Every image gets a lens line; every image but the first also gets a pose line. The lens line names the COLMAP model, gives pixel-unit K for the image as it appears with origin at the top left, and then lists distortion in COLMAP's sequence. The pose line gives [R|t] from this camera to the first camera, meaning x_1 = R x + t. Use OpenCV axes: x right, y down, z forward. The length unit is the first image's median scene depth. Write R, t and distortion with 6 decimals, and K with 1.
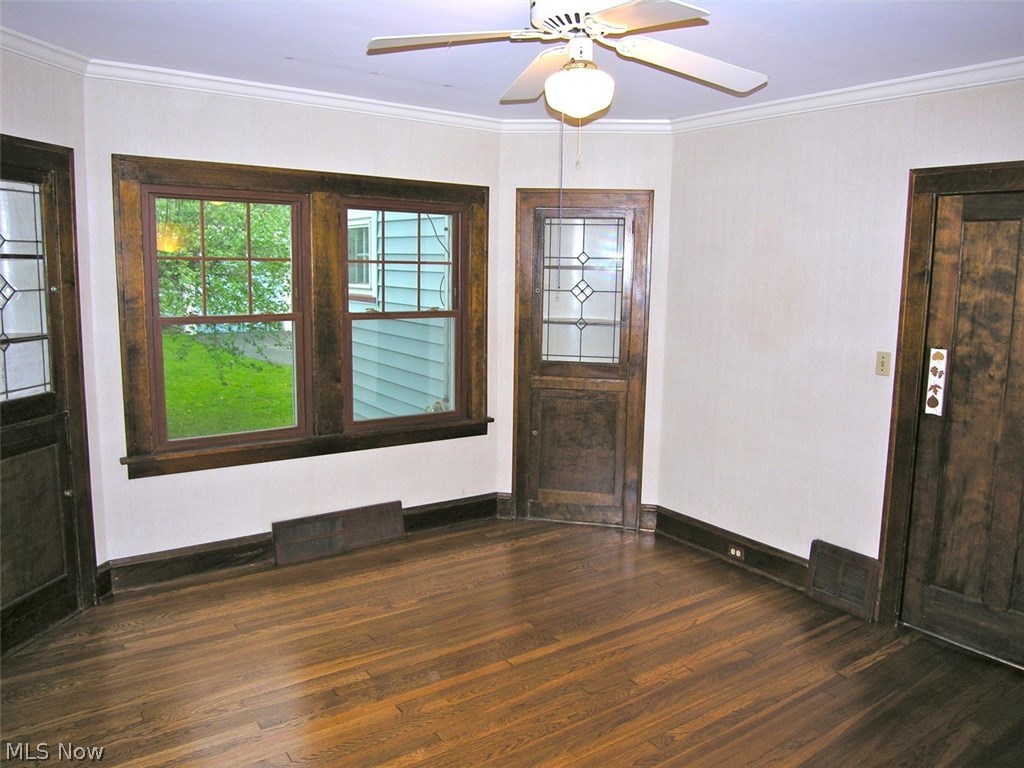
lens RADIAL K [[778.0, 0, 511.3], [0, 778.0, 380.4], [0, 0, 1]] dist [-0.037611, -0.011235]
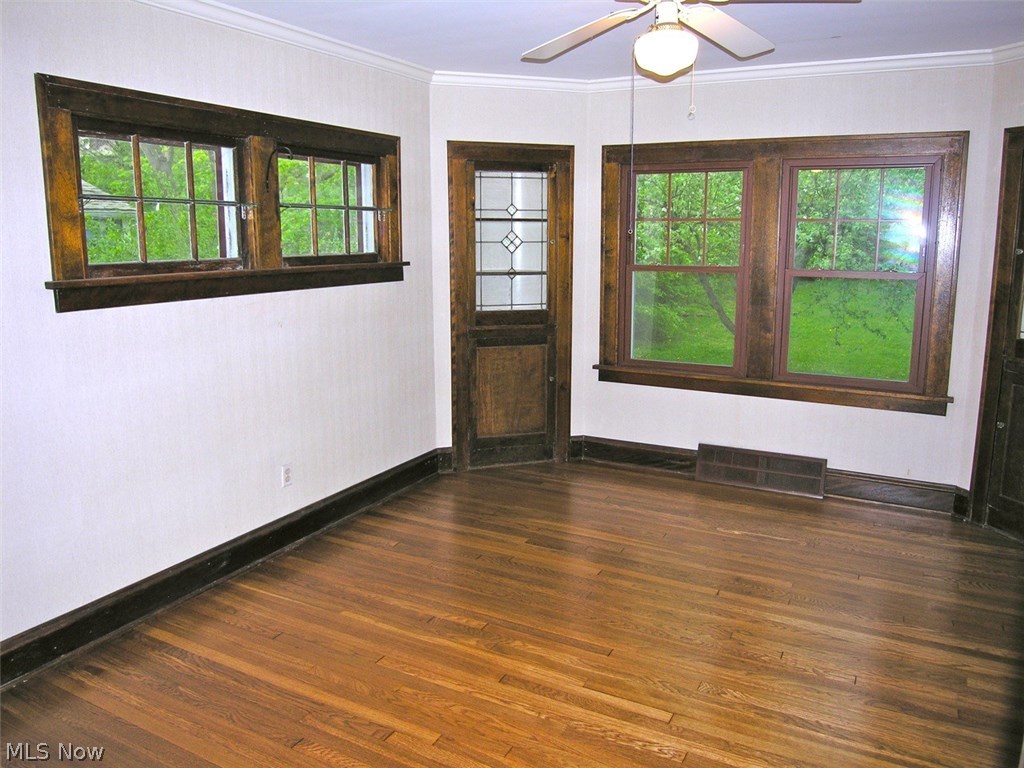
lens RADIAL K [[778.0, 0, 511.2], [0, 778.0, 382.8], [0, 0, 1]] dist [-0.037611, -0.011235]
pose [[0.442886, 0.152881, -0.883447, 0.716185], [-0.125076, 0.986255, 0.107969, 0.000114], [0.887811, 0.062680, 0.455921, 0.230567]]
